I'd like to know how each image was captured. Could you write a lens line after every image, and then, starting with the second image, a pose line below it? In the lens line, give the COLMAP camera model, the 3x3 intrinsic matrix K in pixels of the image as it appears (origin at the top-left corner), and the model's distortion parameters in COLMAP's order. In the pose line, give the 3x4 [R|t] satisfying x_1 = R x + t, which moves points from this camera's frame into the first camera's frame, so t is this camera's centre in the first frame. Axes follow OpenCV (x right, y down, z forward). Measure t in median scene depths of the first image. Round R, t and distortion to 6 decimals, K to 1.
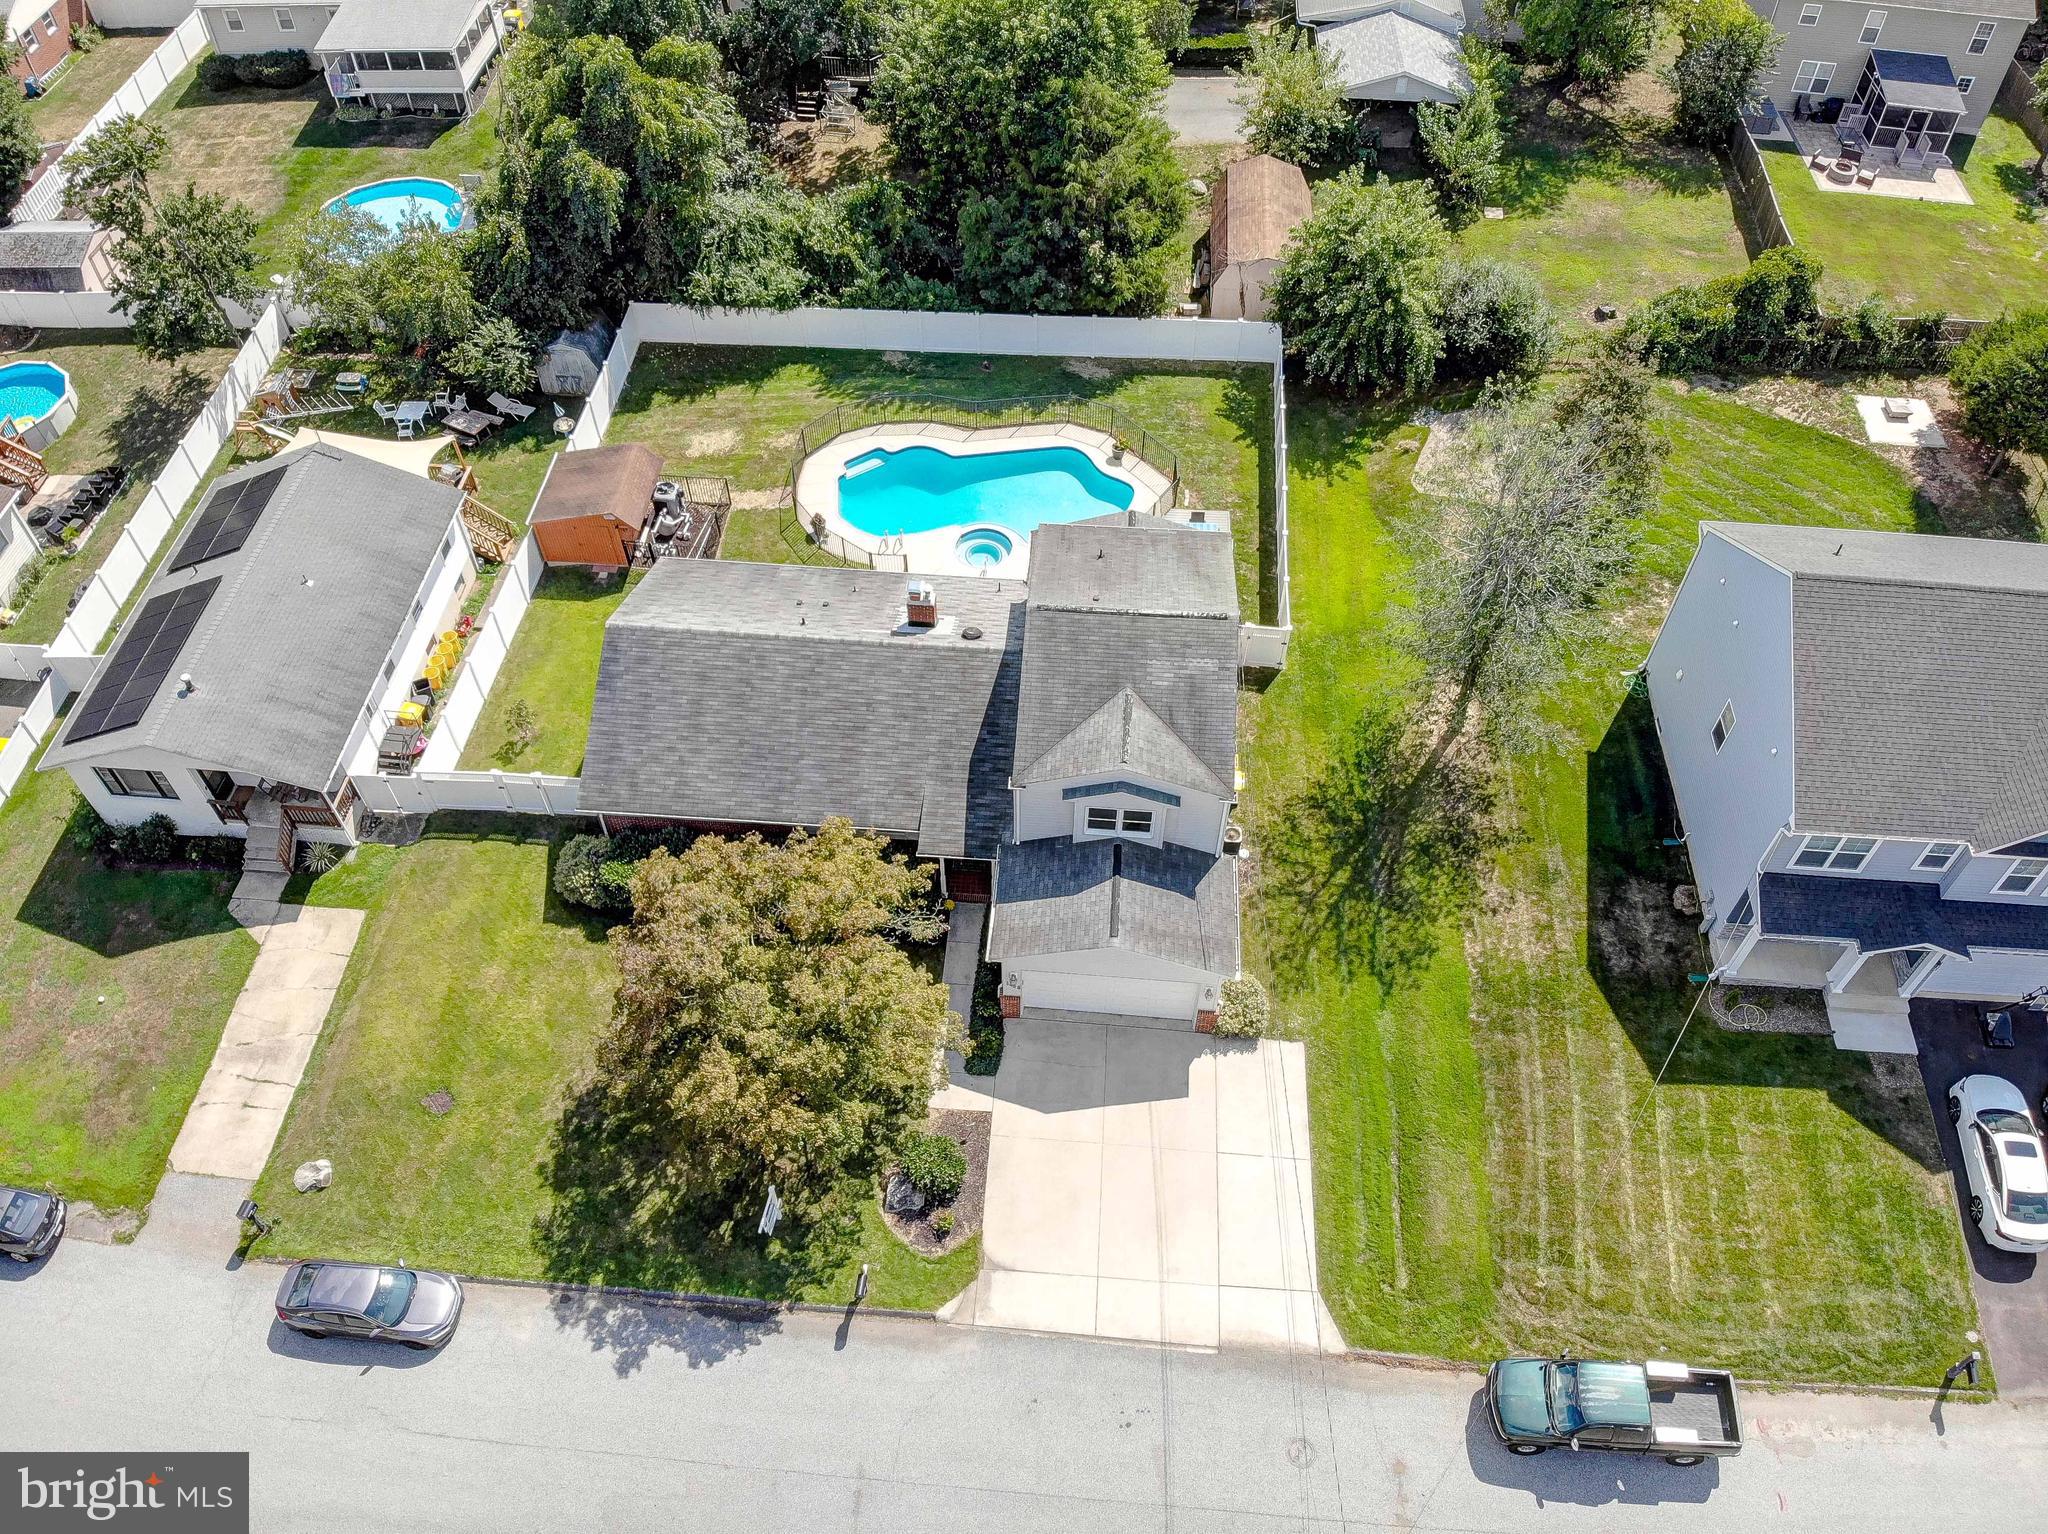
lens RADIAL K [[1508.0, 0, 1022.5], [0, 1508.0, 766.2], [0, 0, 1]] dist [0.044718, -0.152029]
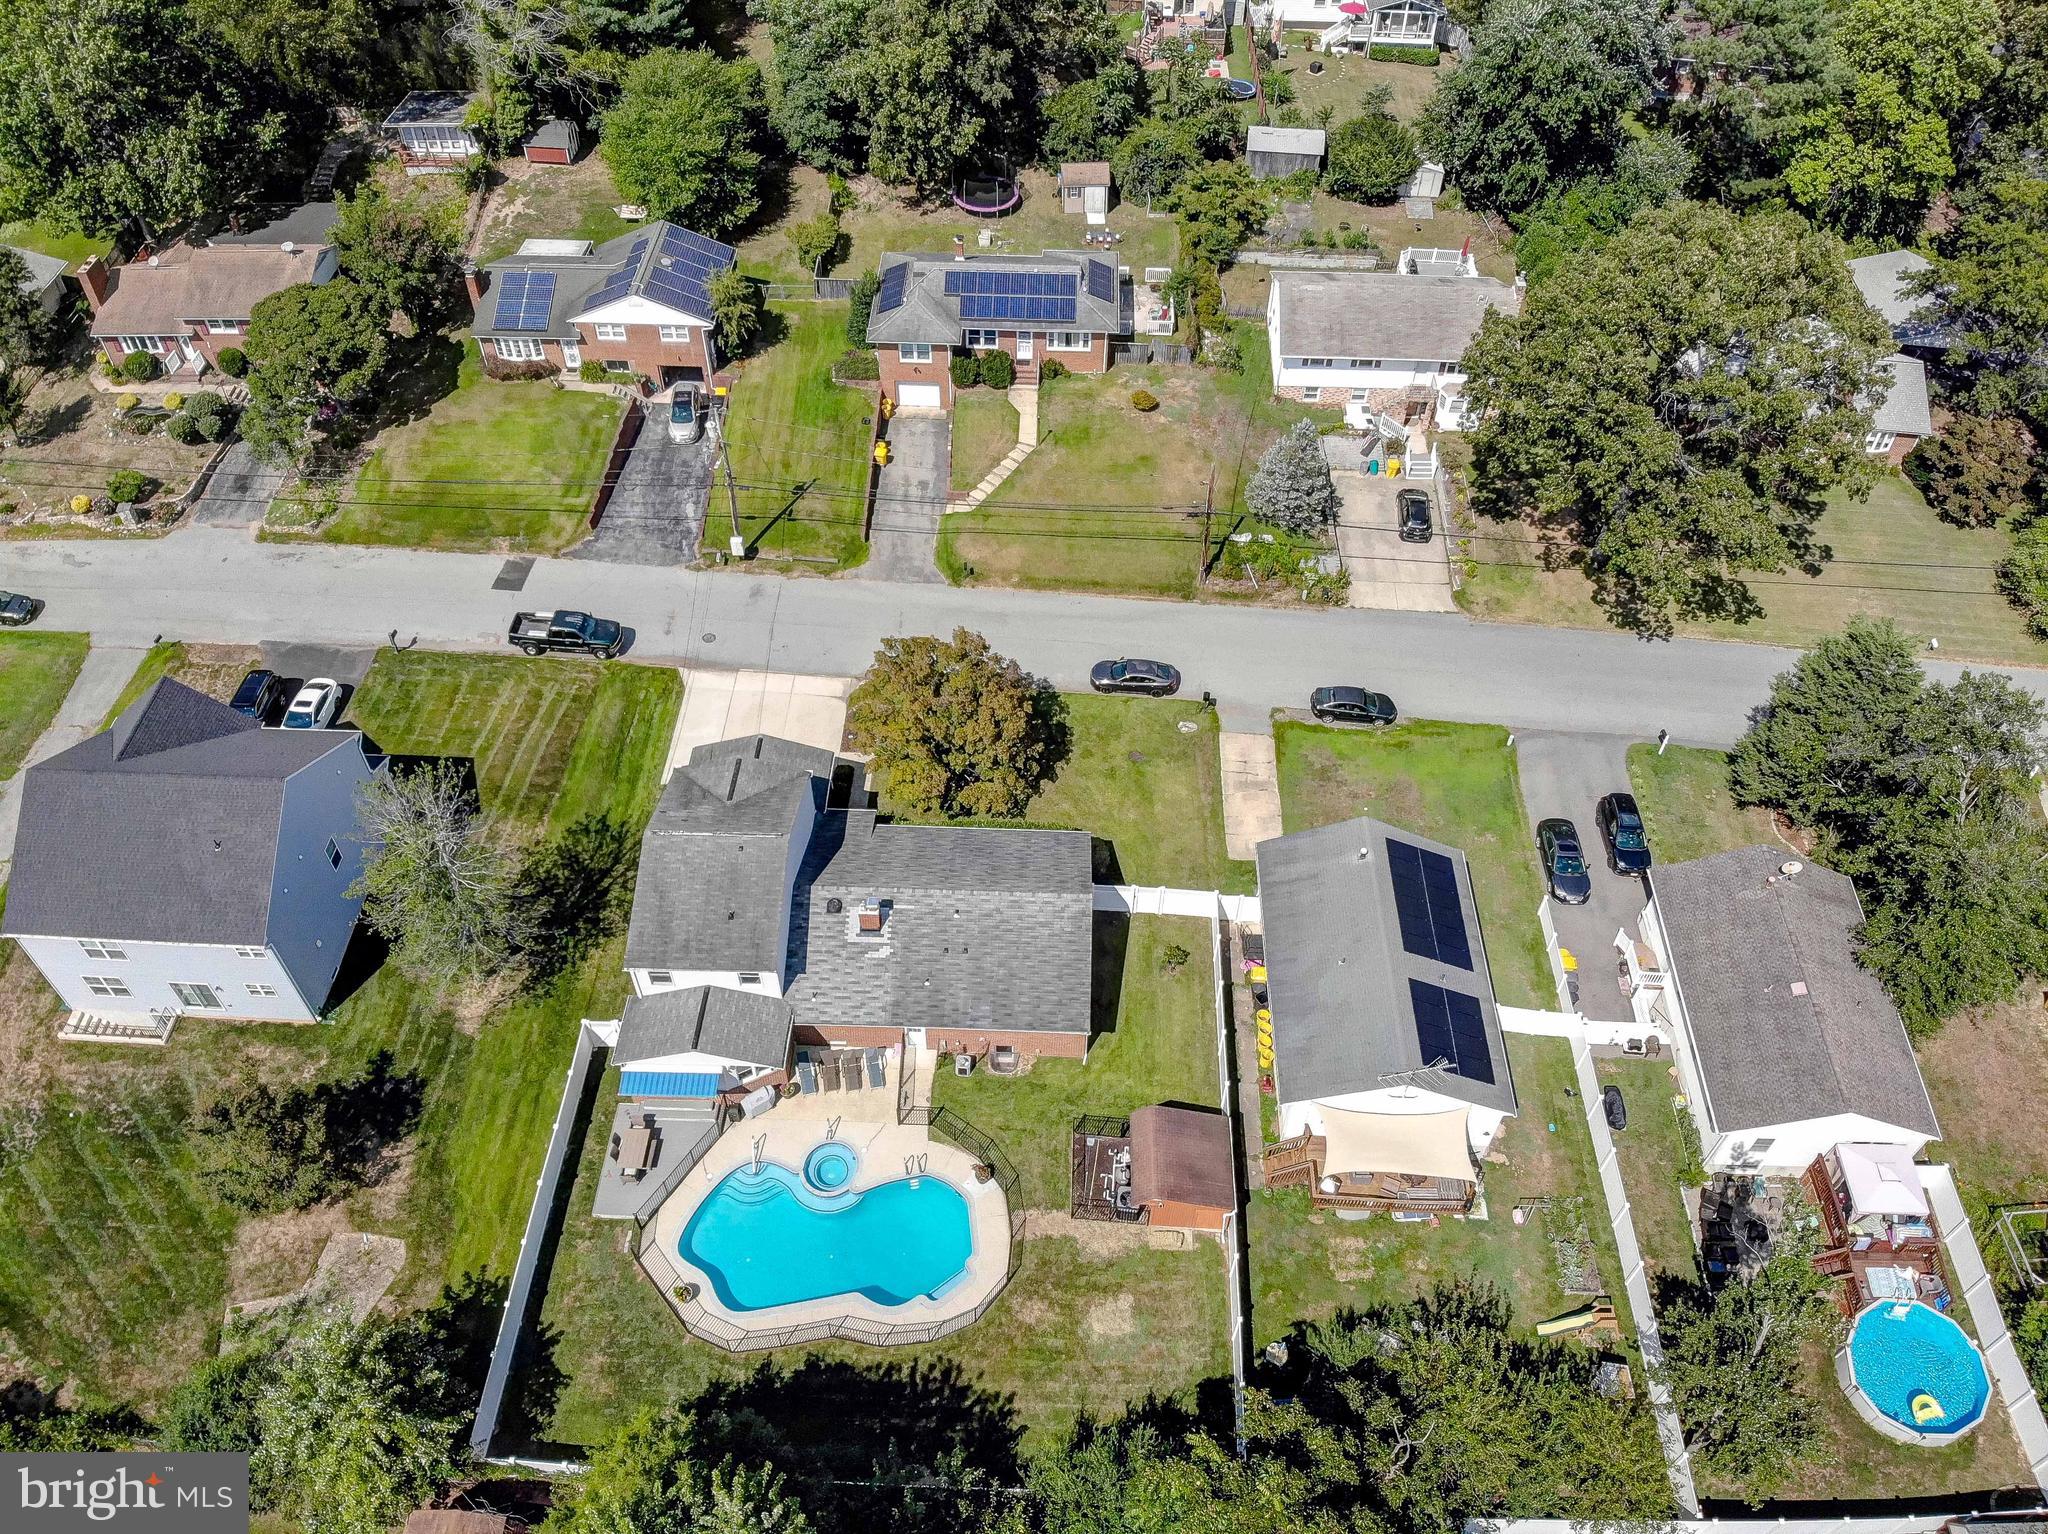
lens RADIAL K [[1465.9, 0, 1034.2], [0, 1465.9, 737.1], [0, 0, 1]] dist [0.020006, -0.097887]
pose [[-0.998709, 0.023861, -0.044848, -0.166491], [-0.047578, -0.129909, 0.990384, -1.465416], [0.017805, 0.991239, 0.130877, 0.689525]]
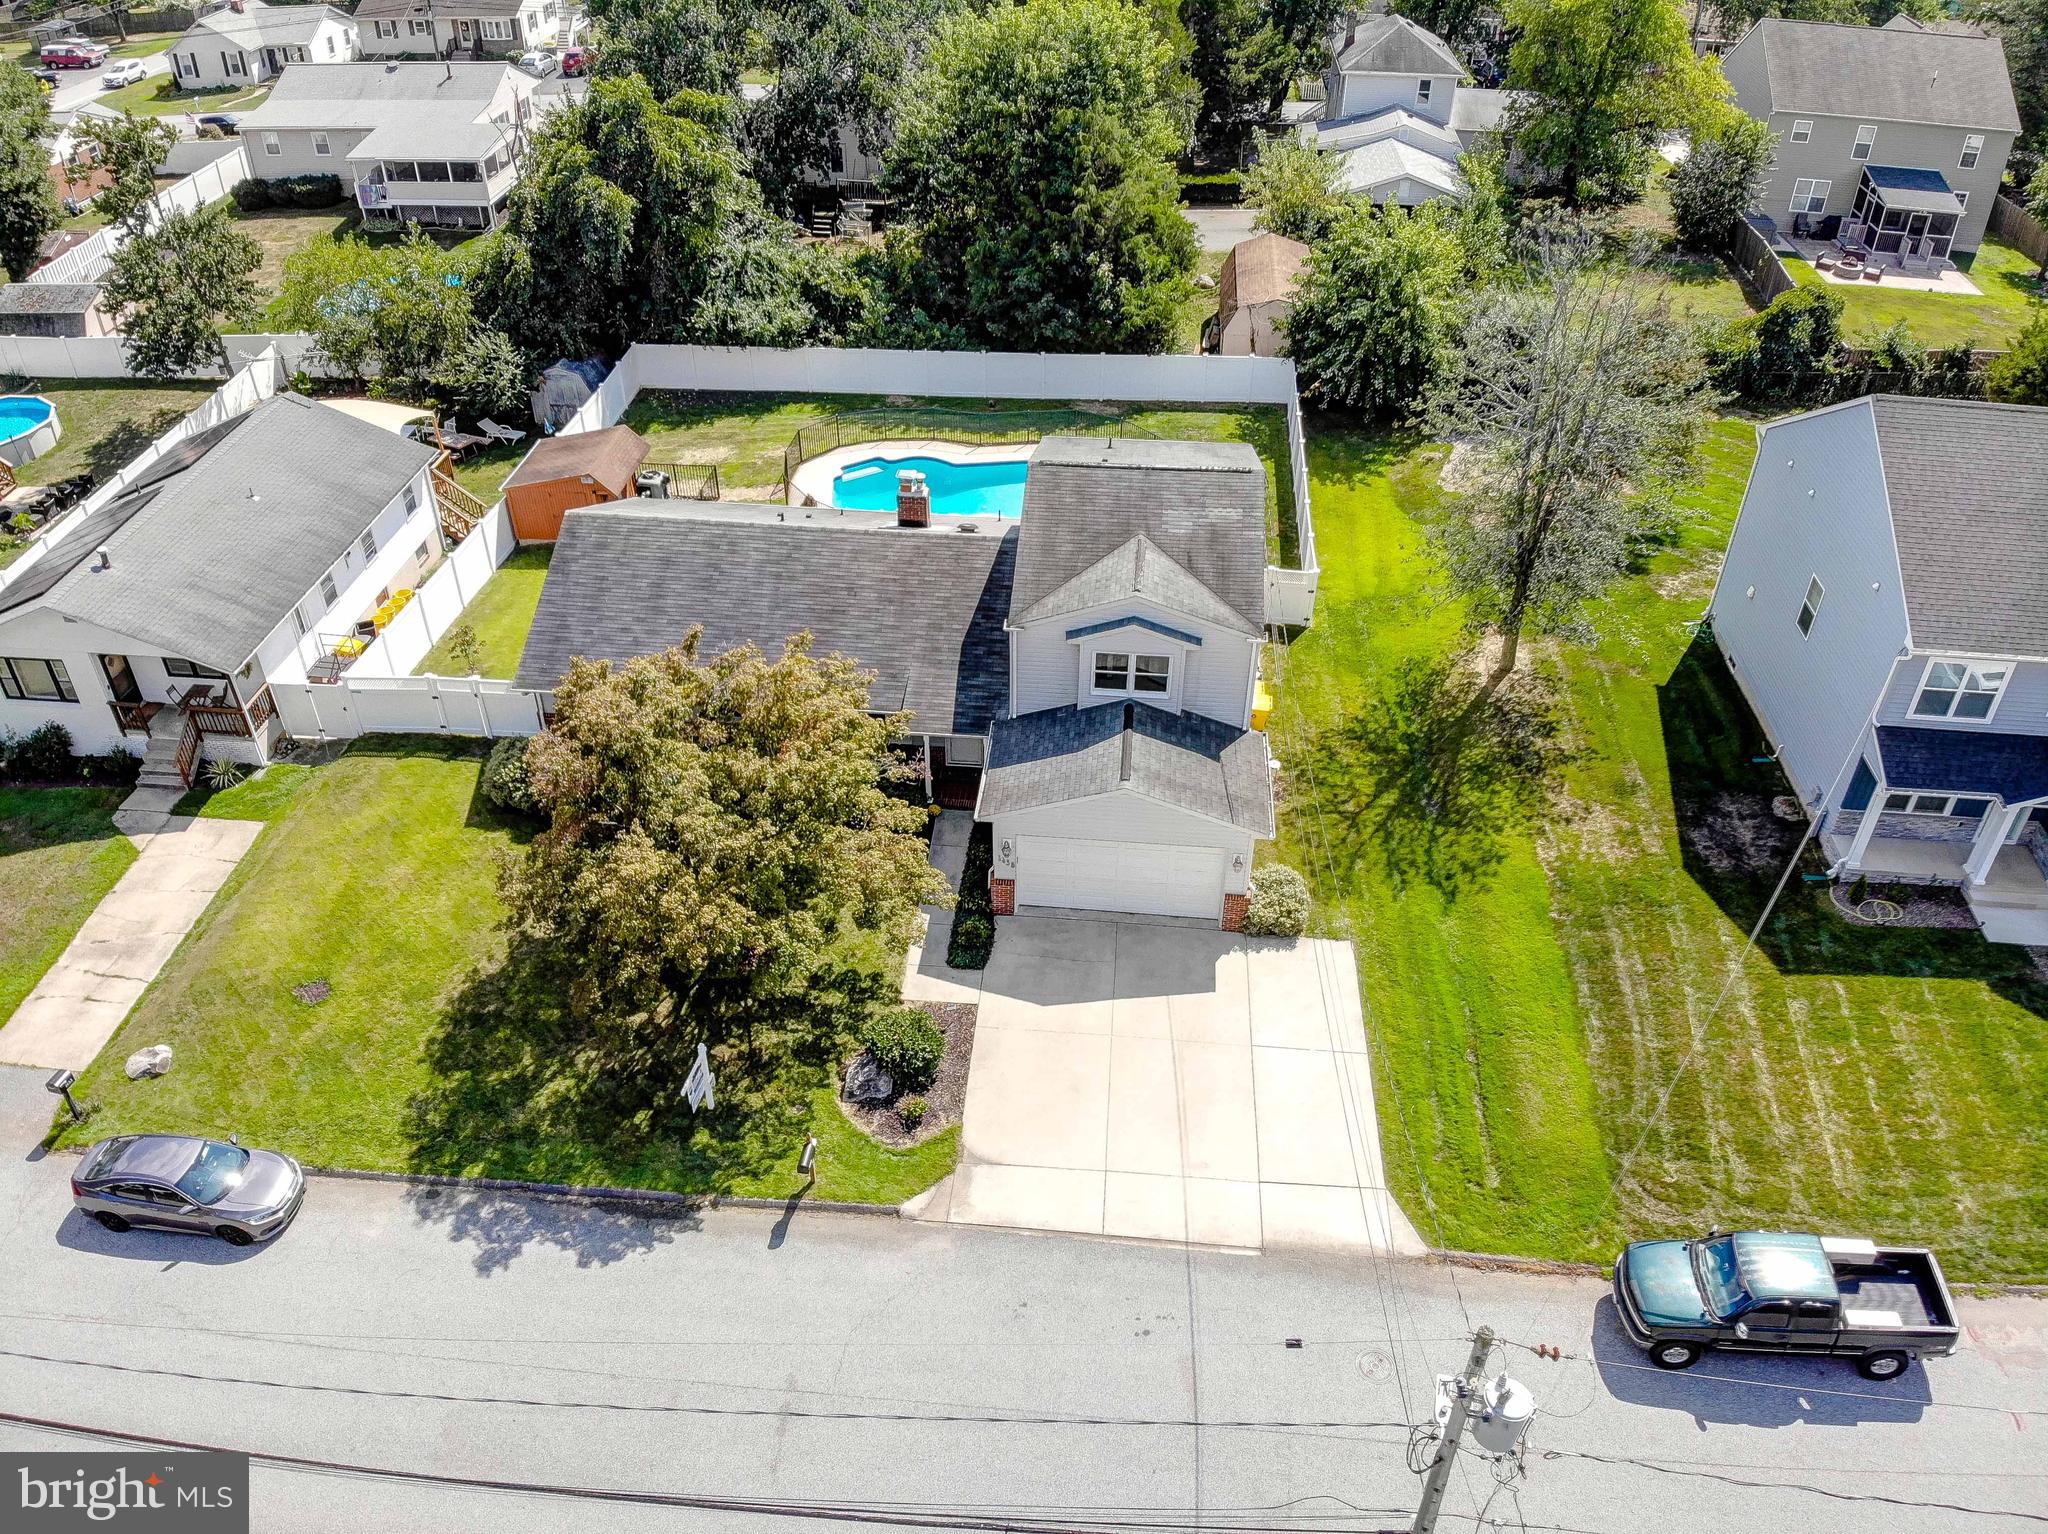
lens RADIAL K [[1508.0, 0, 1024.2], [0, 1508.0, 764.8], [0, 0, 1]] dist [0.044718, -0.152029]
pose [[0.999917, 0.010378, -0.007659, 0.009137], [-0.011915, 0.970605, -0.240382, 0.275926], [0.004940, 0.240453, 0.970648, 0.155186]]
